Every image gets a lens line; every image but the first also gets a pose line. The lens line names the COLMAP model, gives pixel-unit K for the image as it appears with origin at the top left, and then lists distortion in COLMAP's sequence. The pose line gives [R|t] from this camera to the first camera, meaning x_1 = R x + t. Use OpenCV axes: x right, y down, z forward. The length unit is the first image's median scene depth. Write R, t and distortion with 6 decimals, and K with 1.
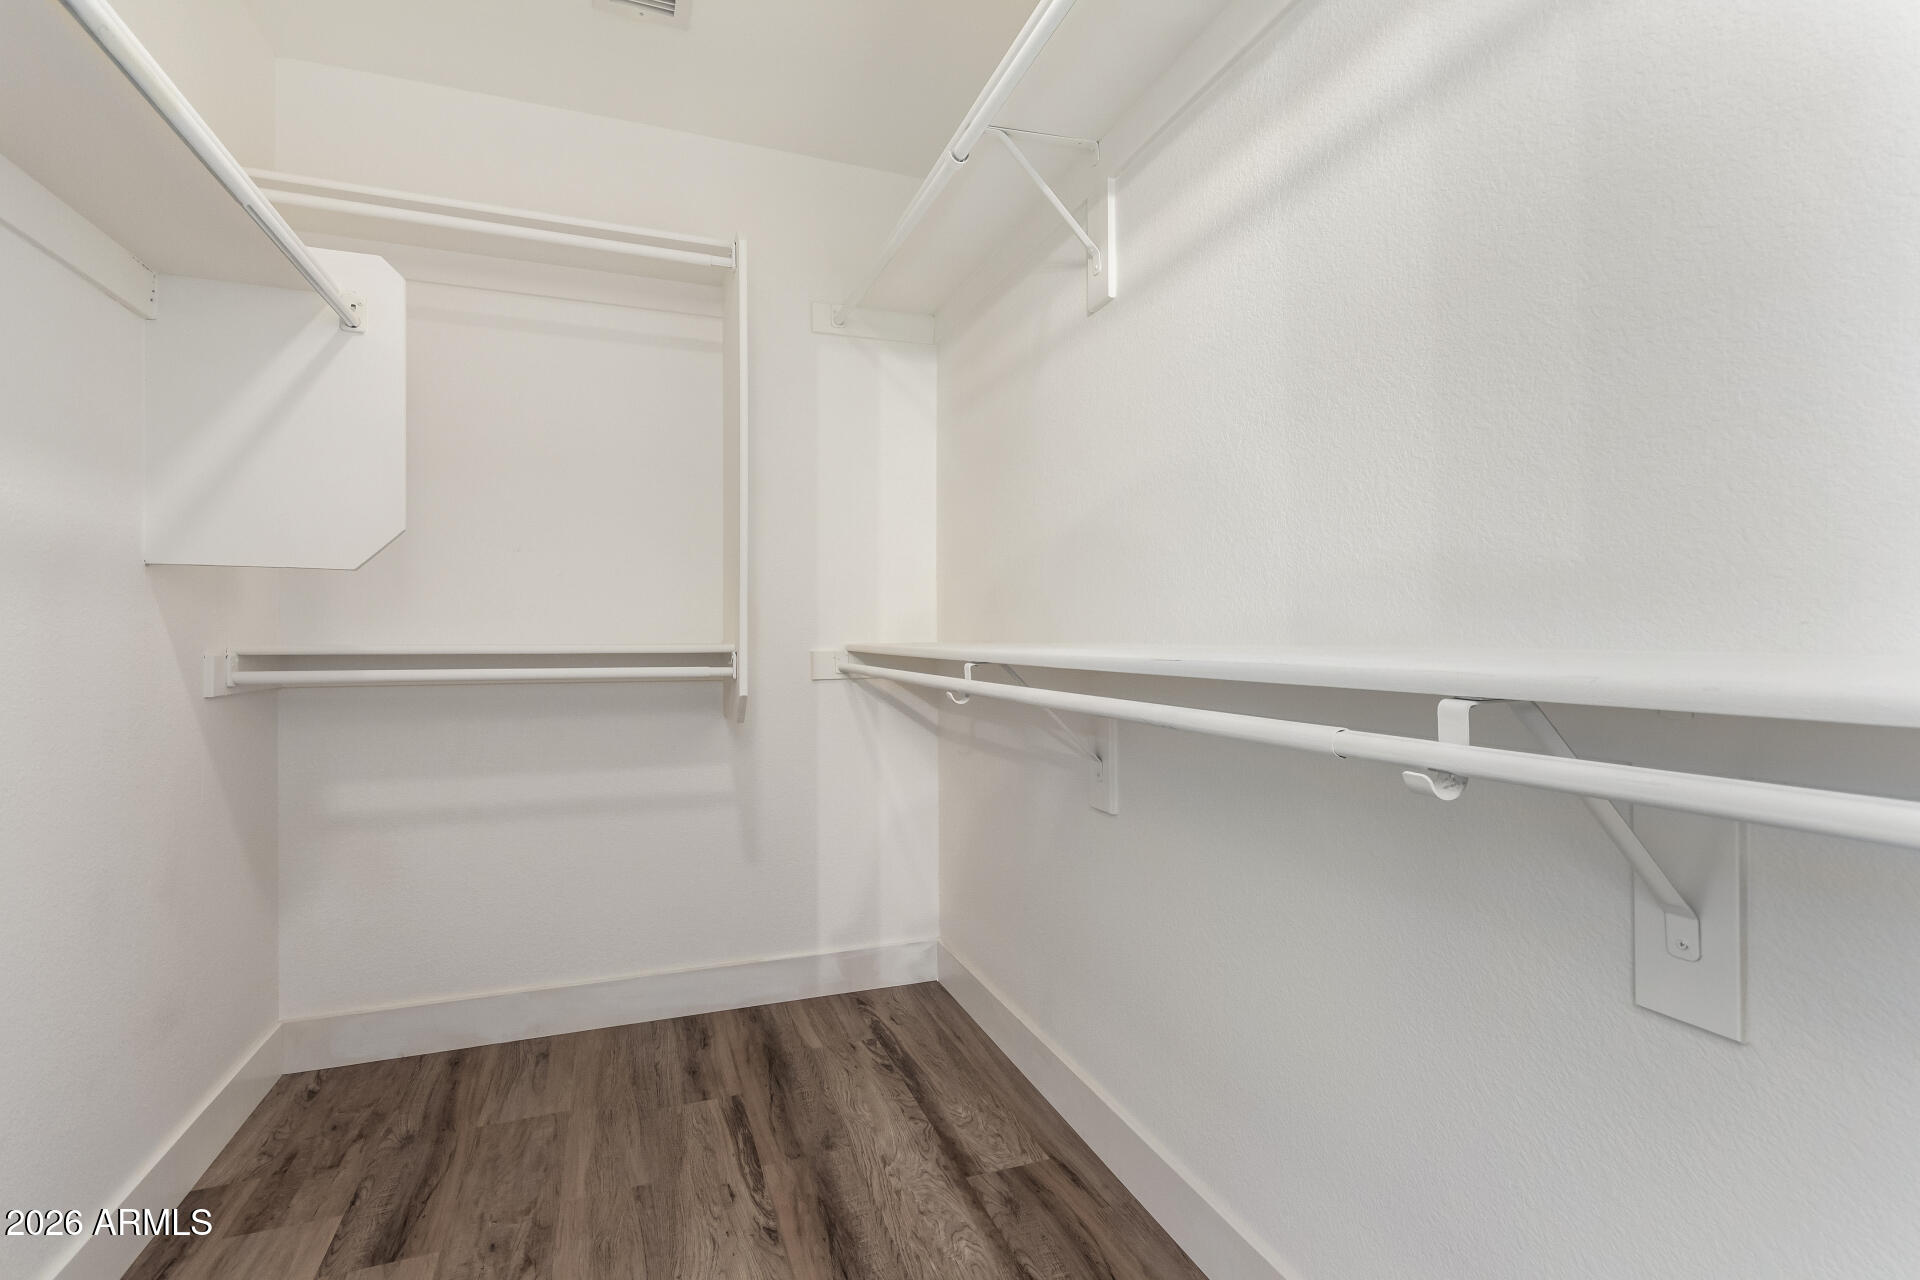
lens RADIAL K [[885.6, 0, 962.3], [0, 885.6, 639.9], [0, 0, 1]] dist [0.000972, 0.000714]
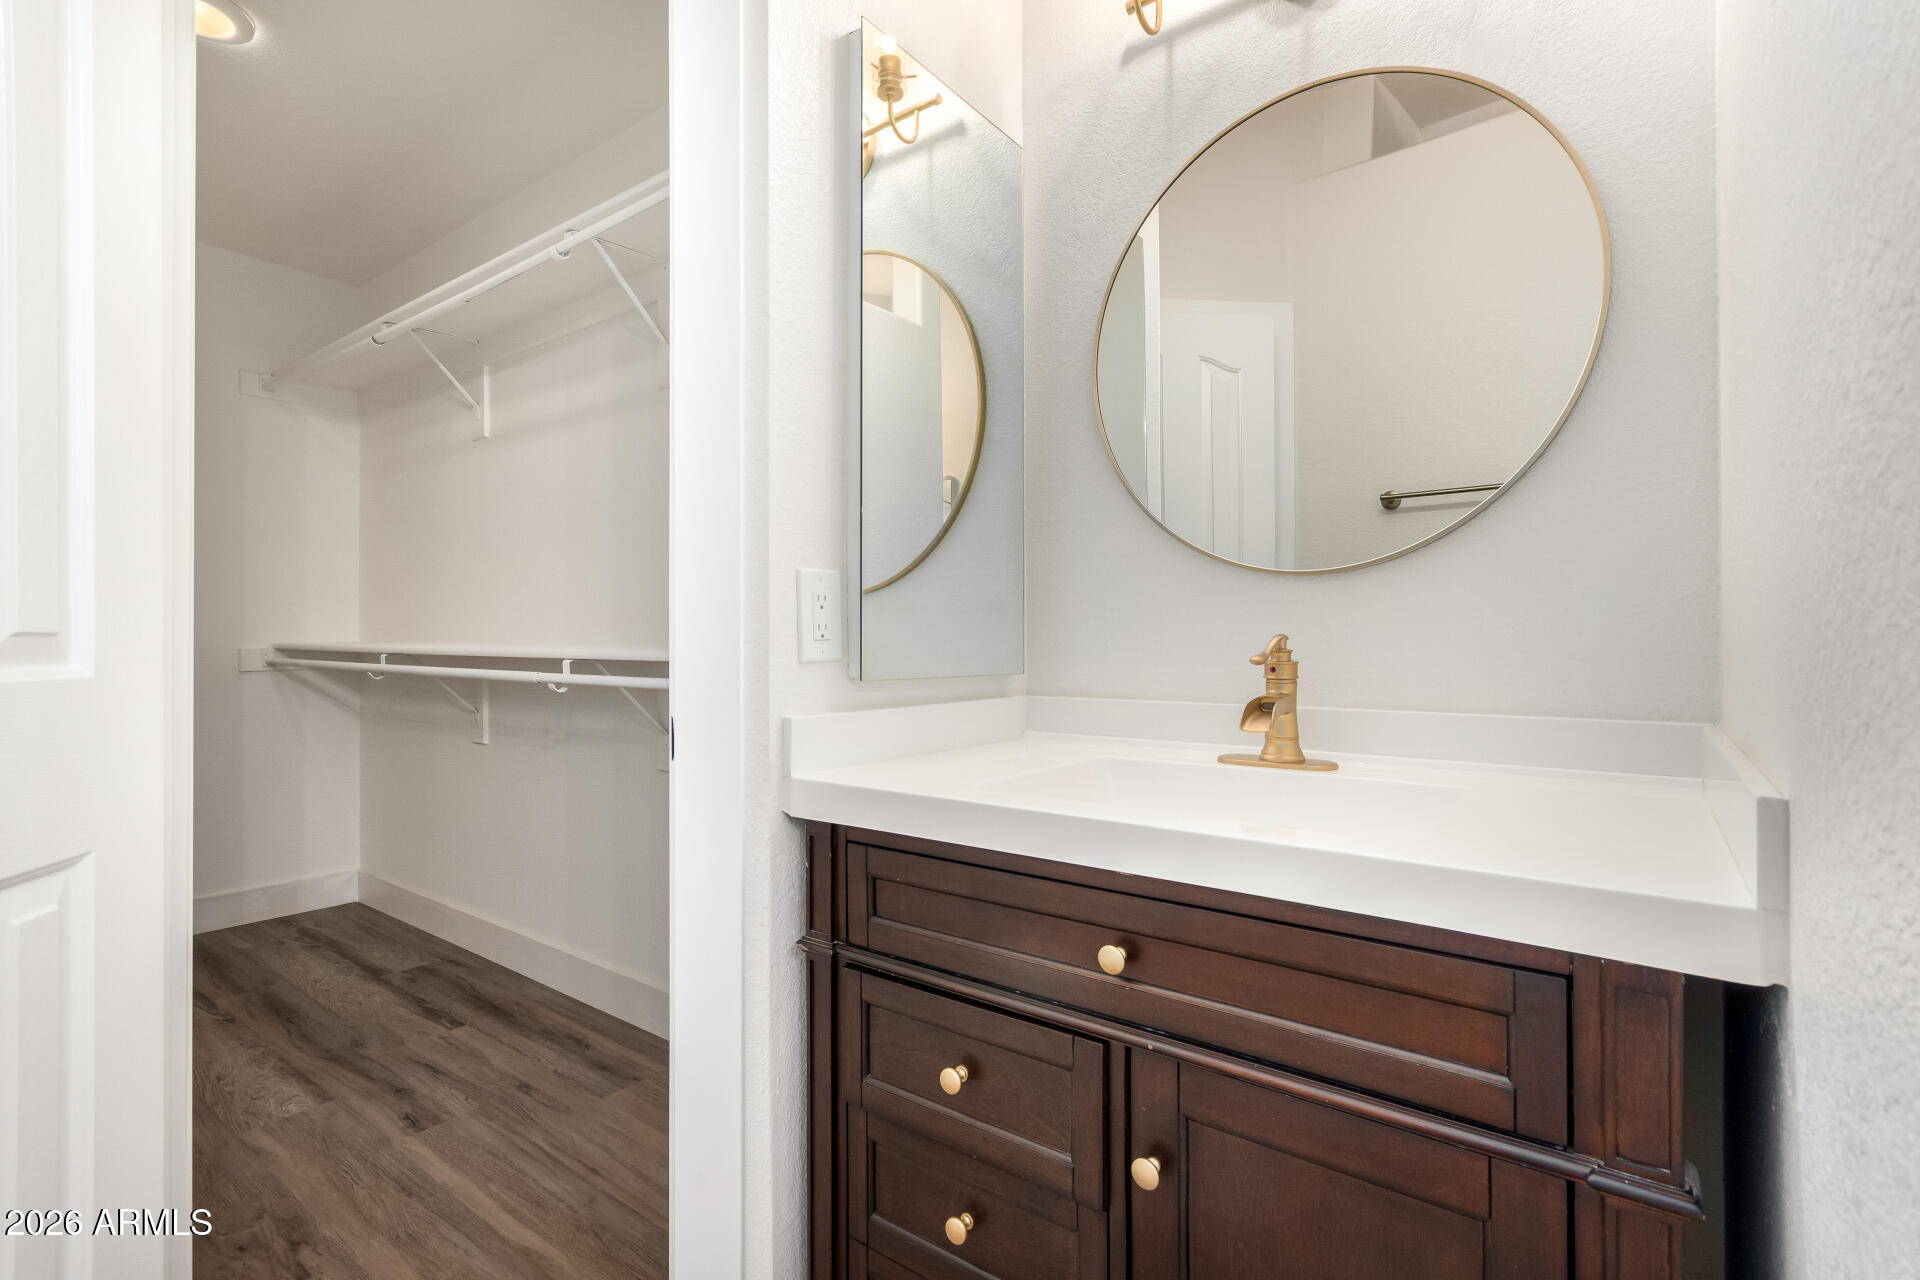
lens RADIAL K [[885.6, 0, 954.1], [0, 885.6, 635.0], [0, 0, 1]] dist [0.000972, 0.000714]
pose [[0.845206, 0.005278, 0.534414, 0.022133], [-0.002432, 0.999979, -0.006030, -0.001161], [-0.534435, 0.003797, 0.845201, -0.878823]]
